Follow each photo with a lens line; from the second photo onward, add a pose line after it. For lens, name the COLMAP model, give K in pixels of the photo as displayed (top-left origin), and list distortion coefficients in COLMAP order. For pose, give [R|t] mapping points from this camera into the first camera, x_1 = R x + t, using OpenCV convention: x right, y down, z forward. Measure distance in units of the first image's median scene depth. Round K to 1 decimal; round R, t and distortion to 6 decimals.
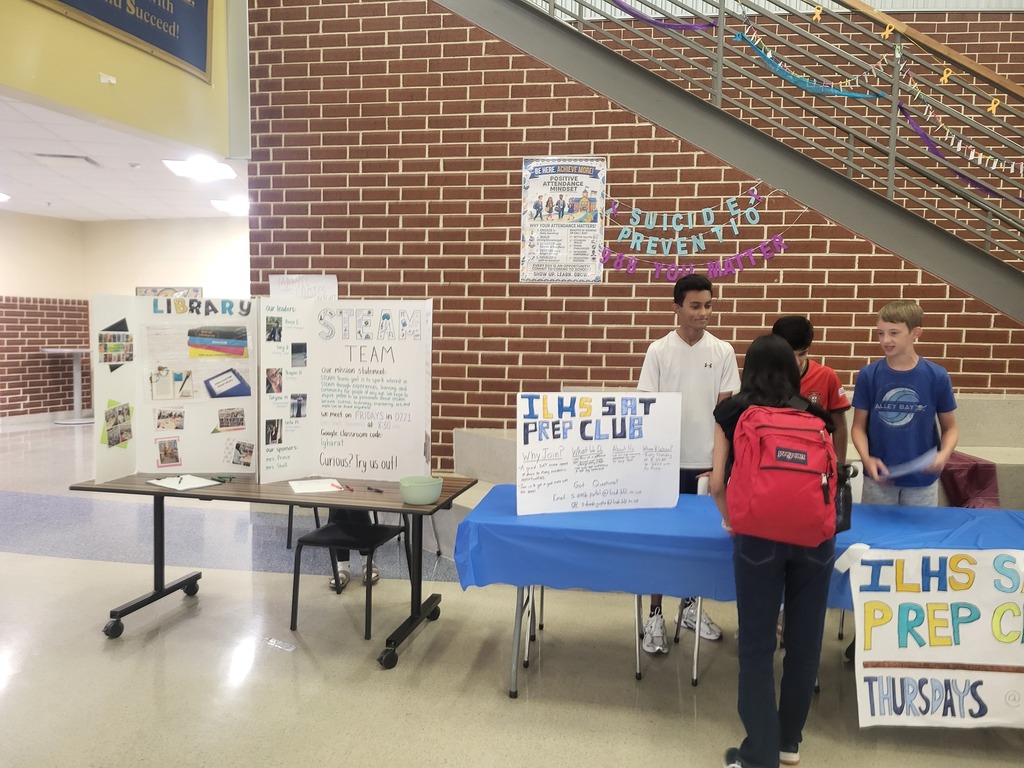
lens RADIAL K [[799.4, 0, 519.1], [0, 799.4, 385.8], [0, 0, 1]] dist [0.067968, -0.045431]
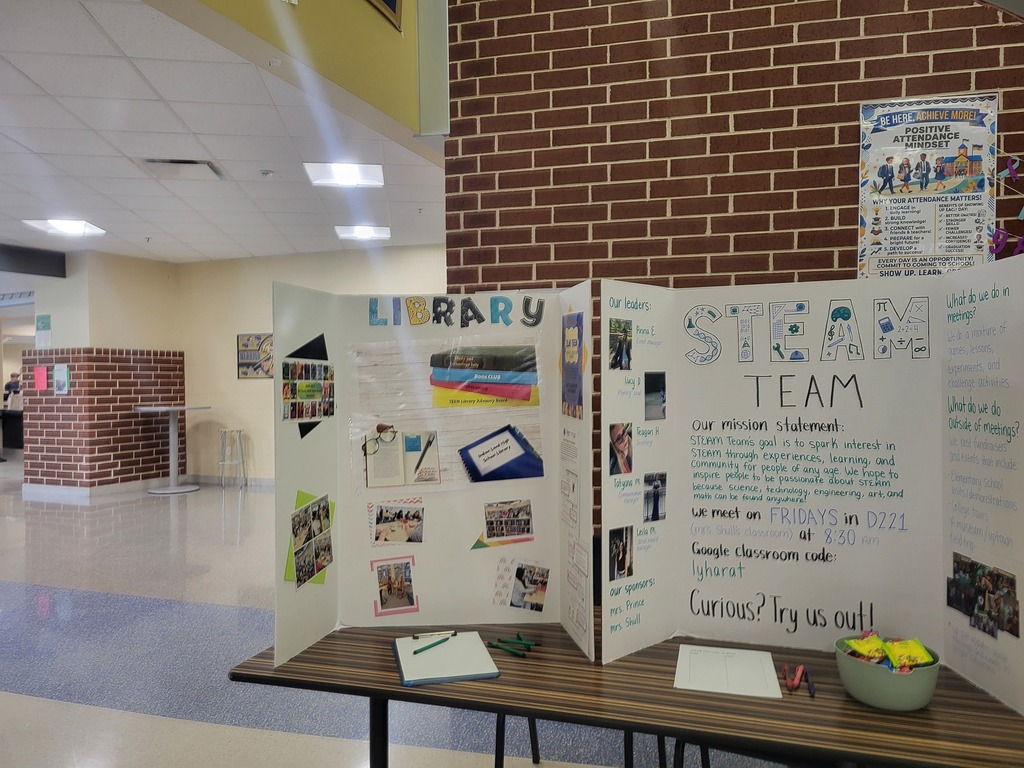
lens RADIAL K [[799.4, 0, 531.7], [0, 799.4, 367.8], [0, 0, 1]] dist [0.067968, -0.045431]
pose [[0.998164, -0.025266, -0.055044, -0.230761], [0.020607, 0.996284, -0.083633, -0.012002], [0.056952, 0.082345, 0.994975, 0.318448]]
